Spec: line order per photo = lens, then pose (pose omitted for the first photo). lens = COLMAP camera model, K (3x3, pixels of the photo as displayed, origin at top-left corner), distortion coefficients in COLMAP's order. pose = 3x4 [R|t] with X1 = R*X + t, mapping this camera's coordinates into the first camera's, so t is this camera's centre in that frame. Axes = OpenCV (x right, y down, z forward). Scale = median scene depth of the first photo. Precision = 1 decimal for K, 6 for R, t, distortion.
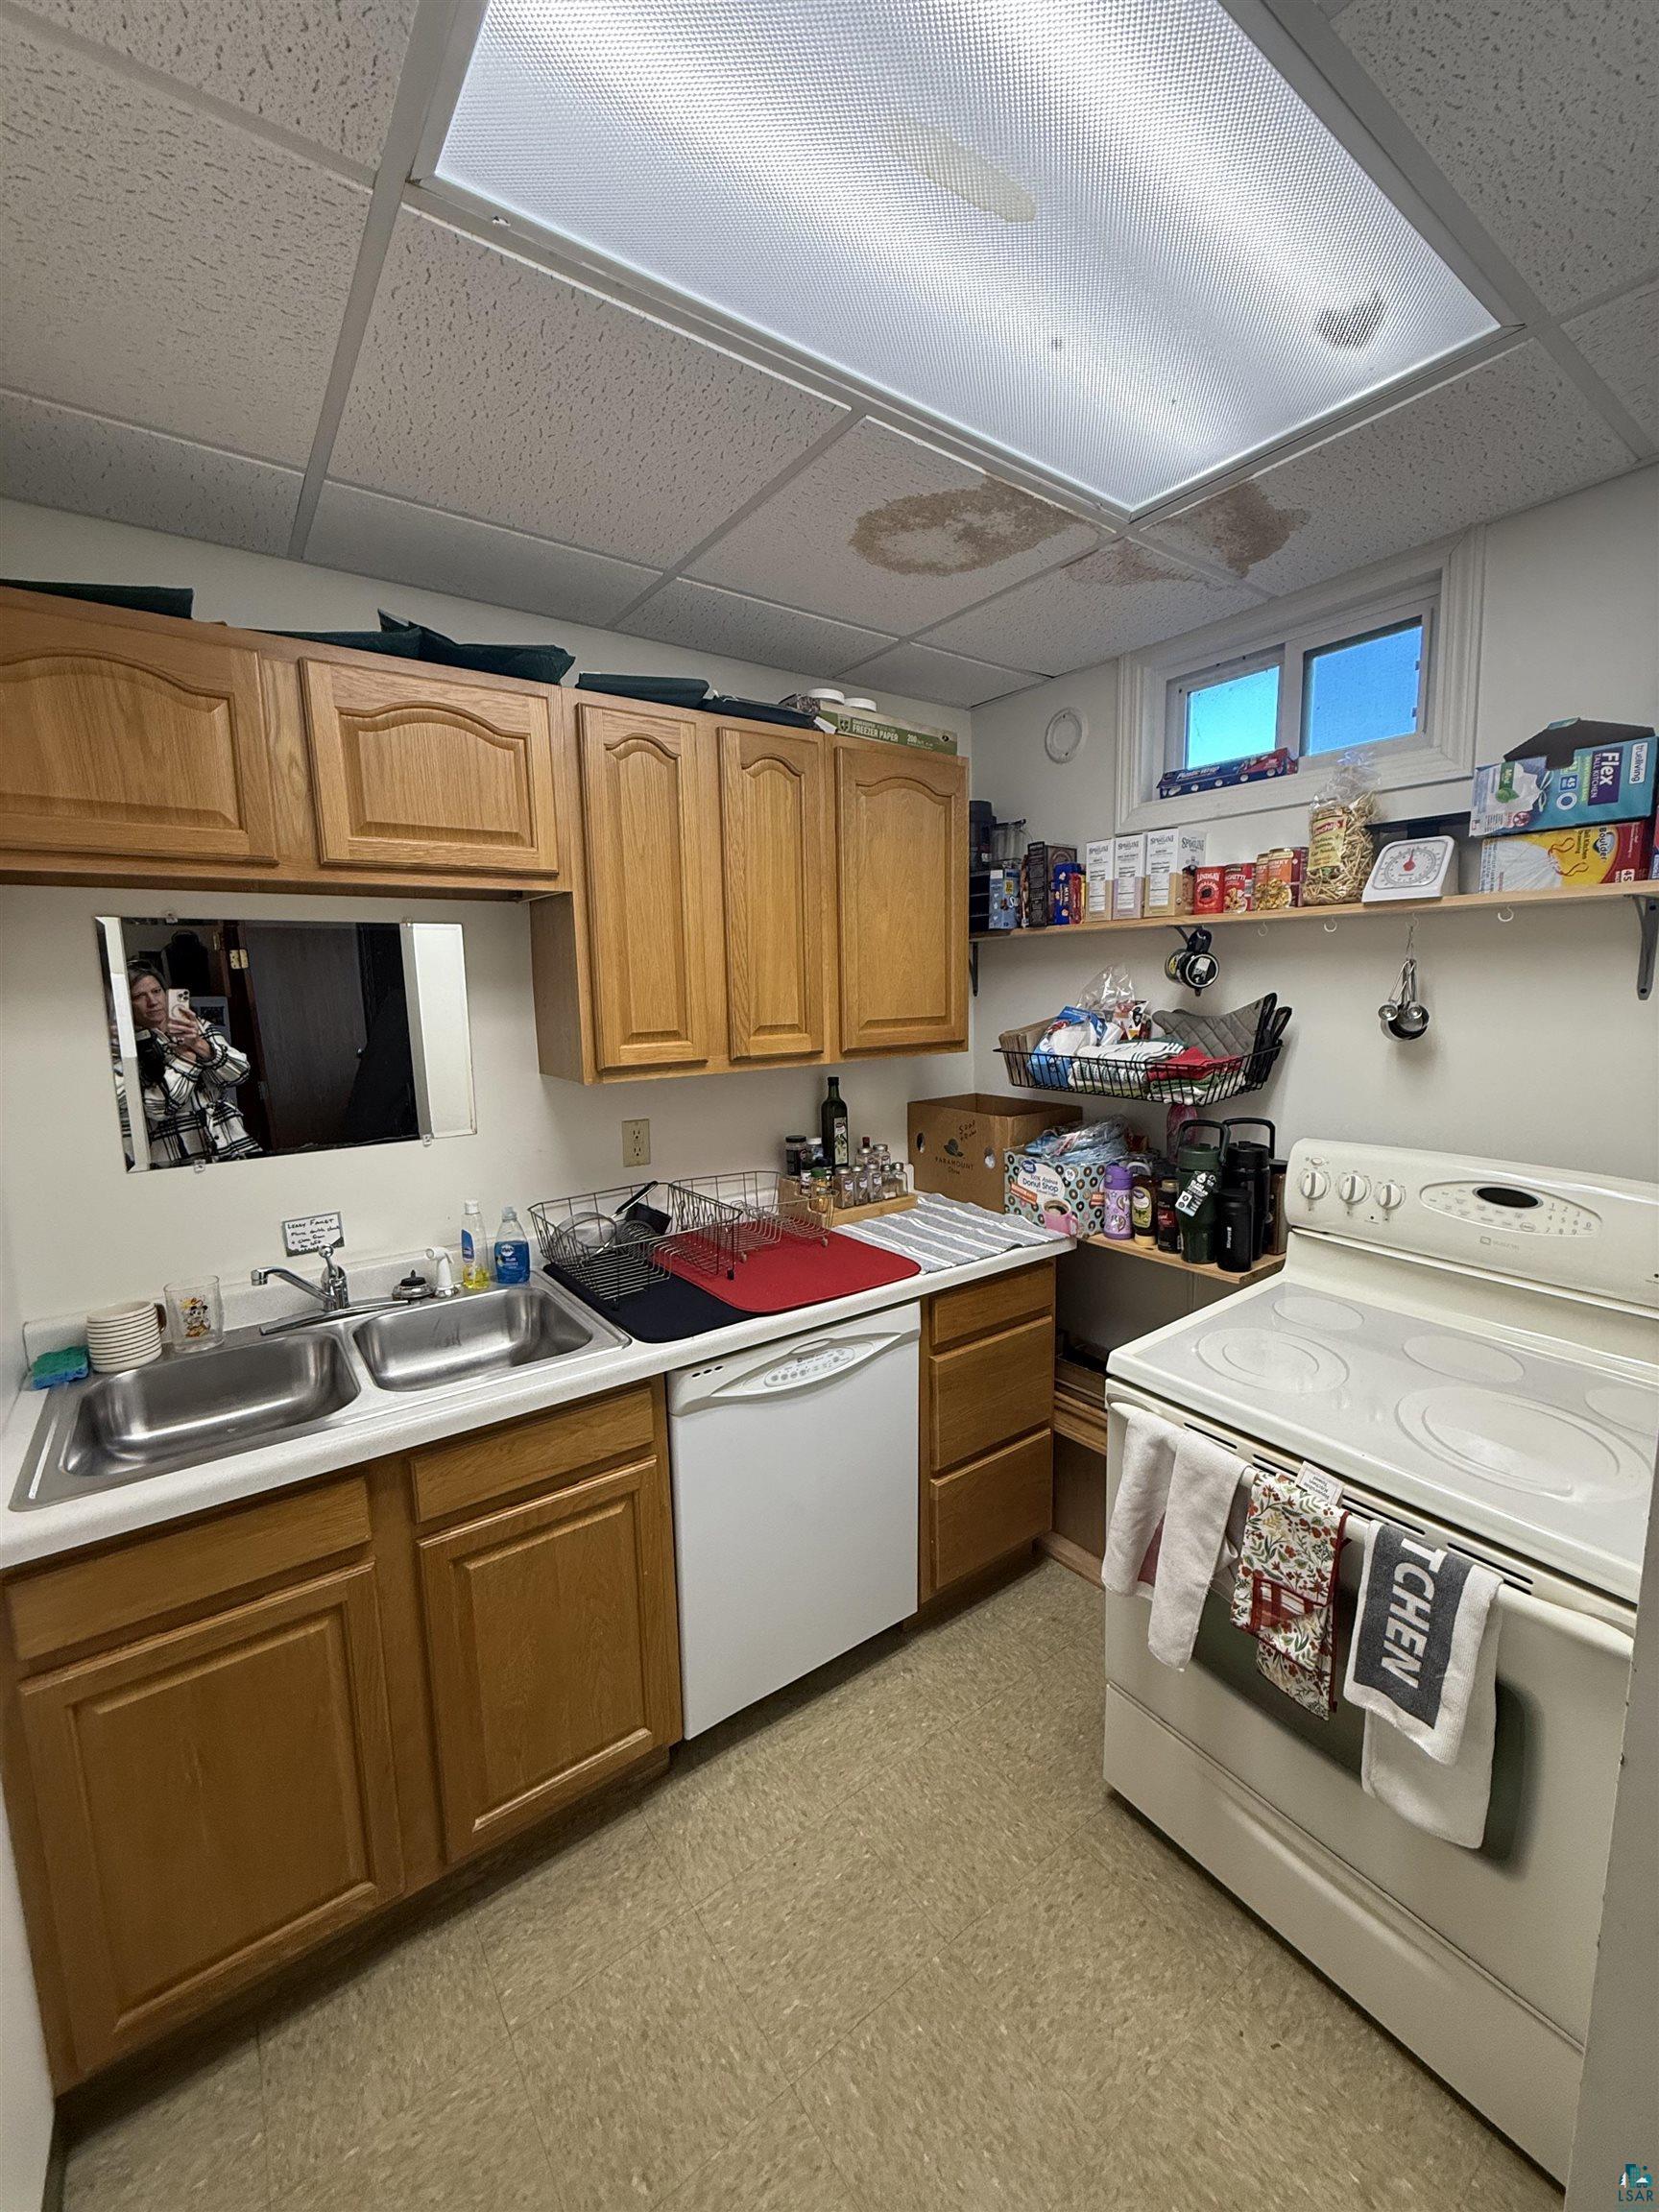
lens RADIAL K [[885.1, 0, 834.4], [0, 885.1, 1101.7], [0, 0, 1]] dist [0.000006, -0.000101]
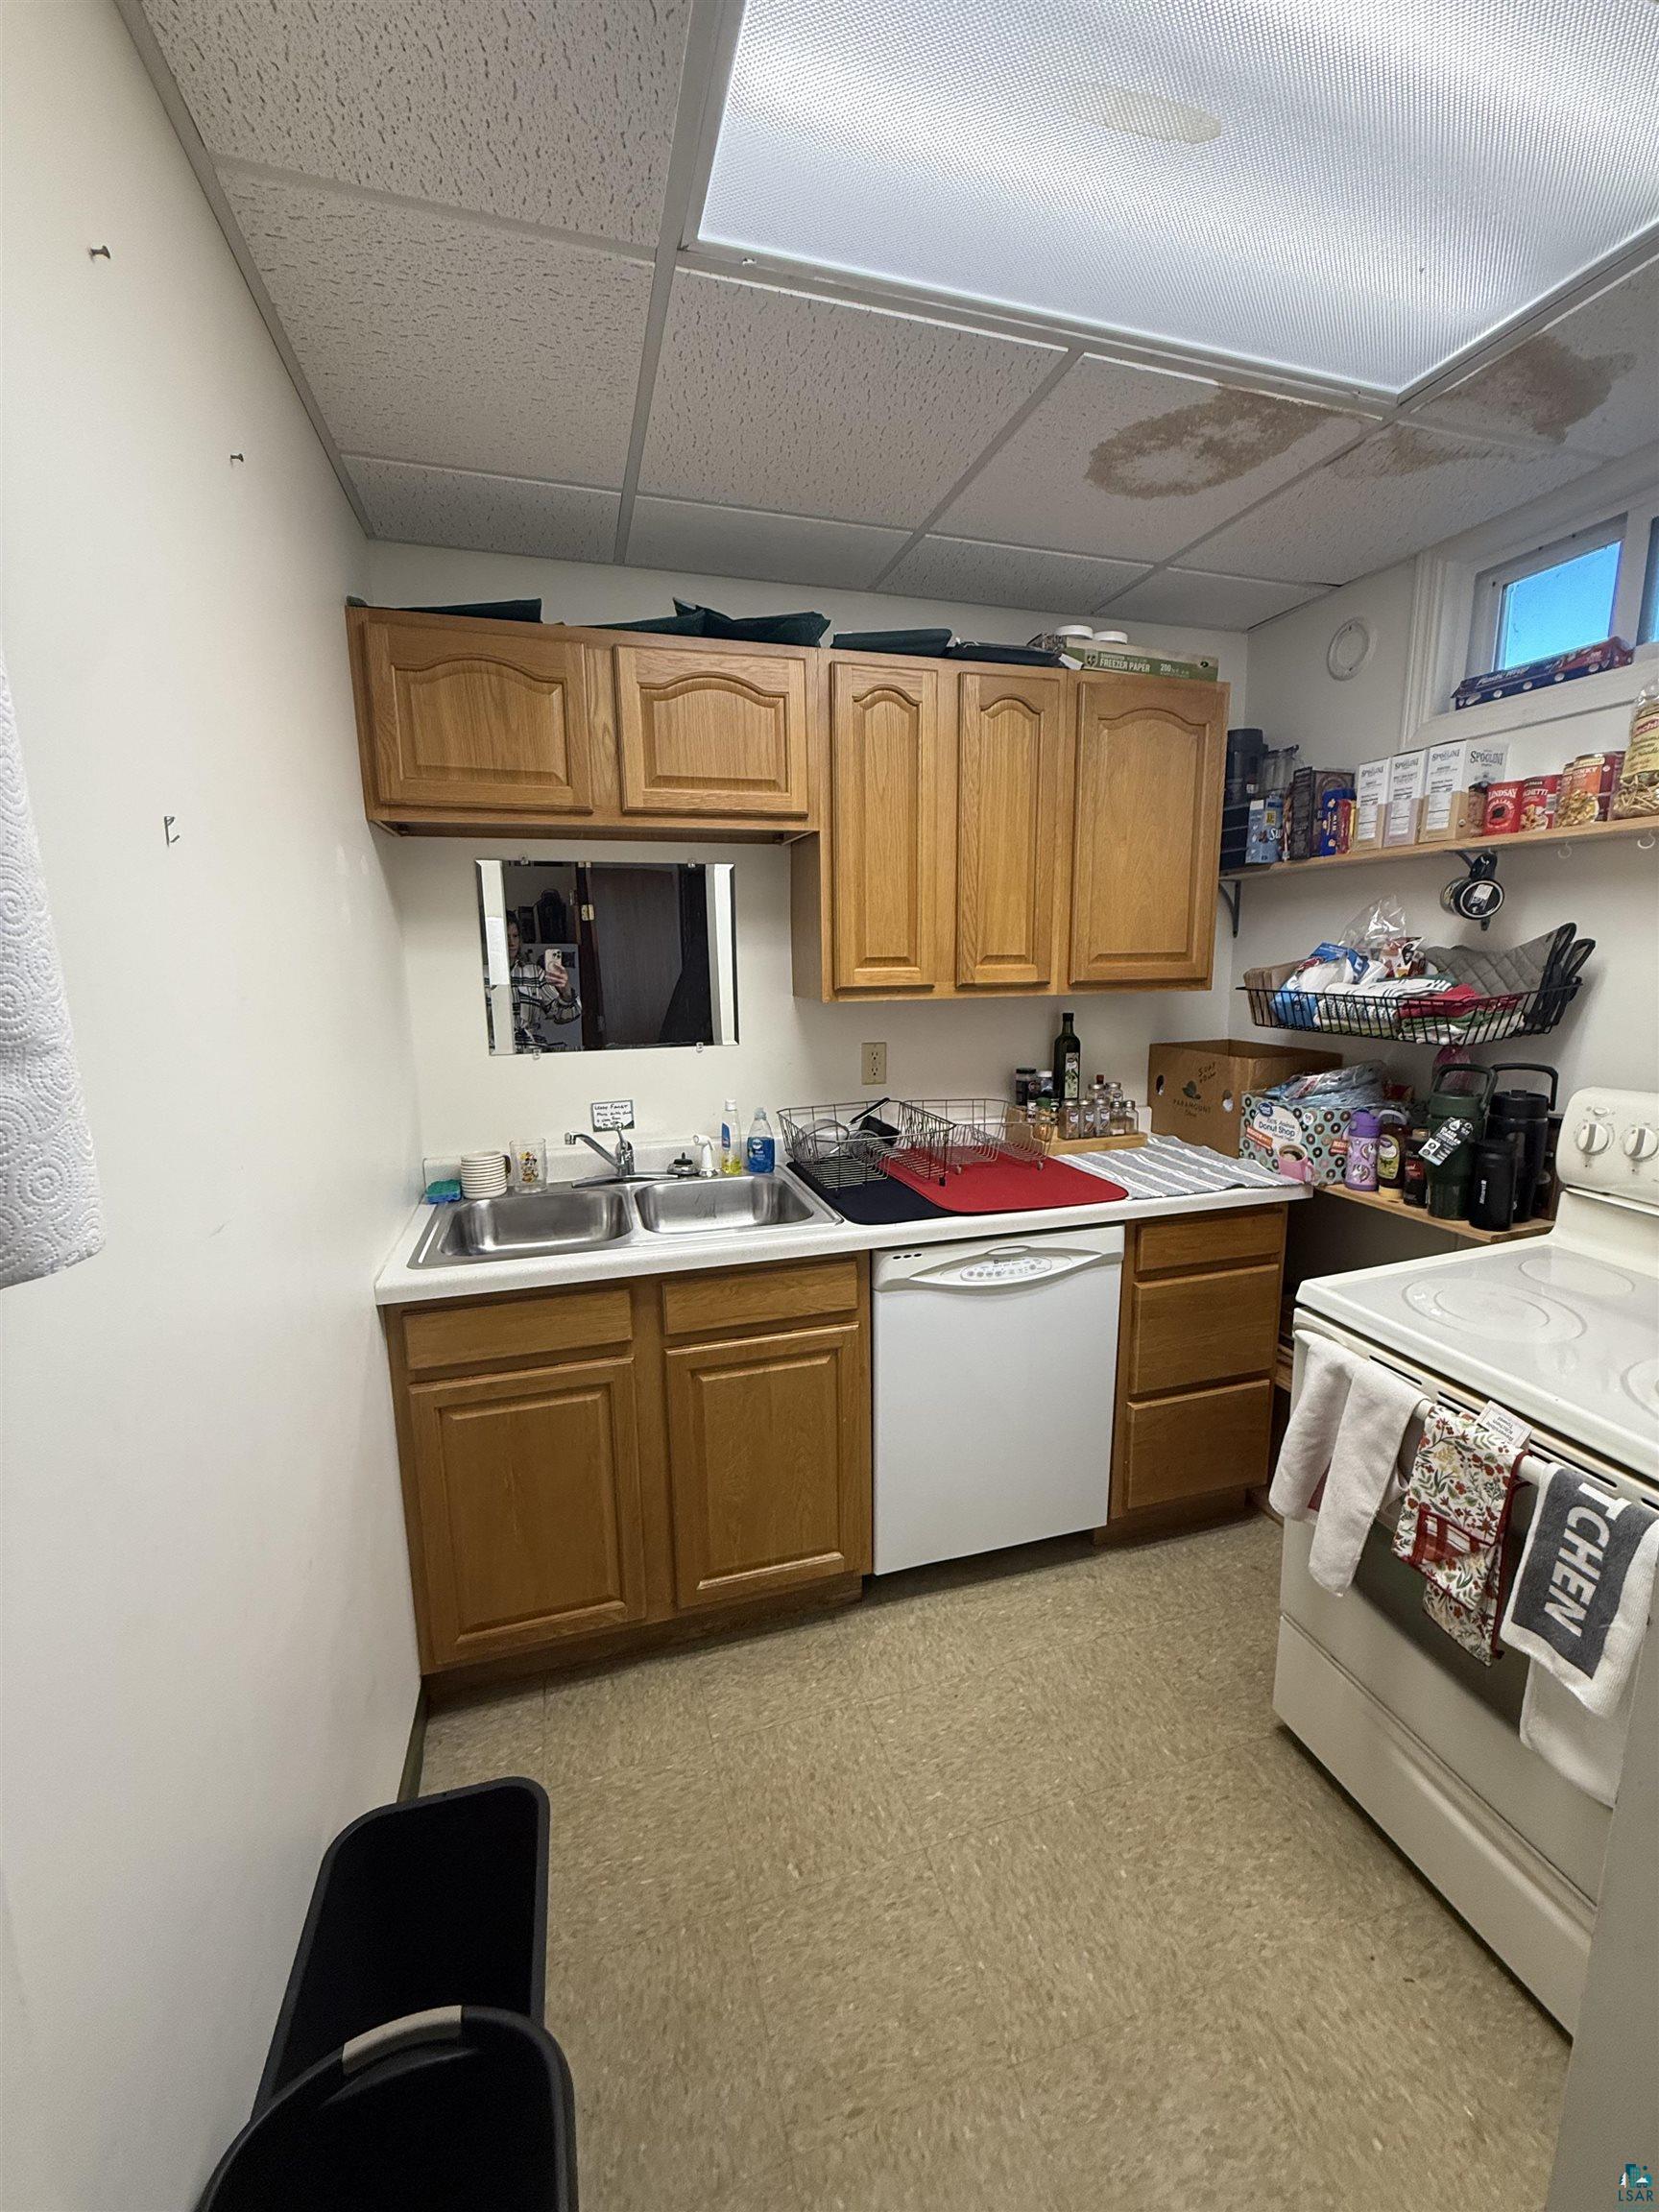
lens RADIAL K [[885.1, 0, 831.4], [0, 885.1, 1101.8], [0, 0, 1]] dist [0.000006, -0.000101]
pose [[0.944667, 0.063612, -0.321803, 0.118895], [-0.050787, 0.997550, 0.048102, 0.061222], [0.324075, -0.029097, 0.945584, -0.093501]]
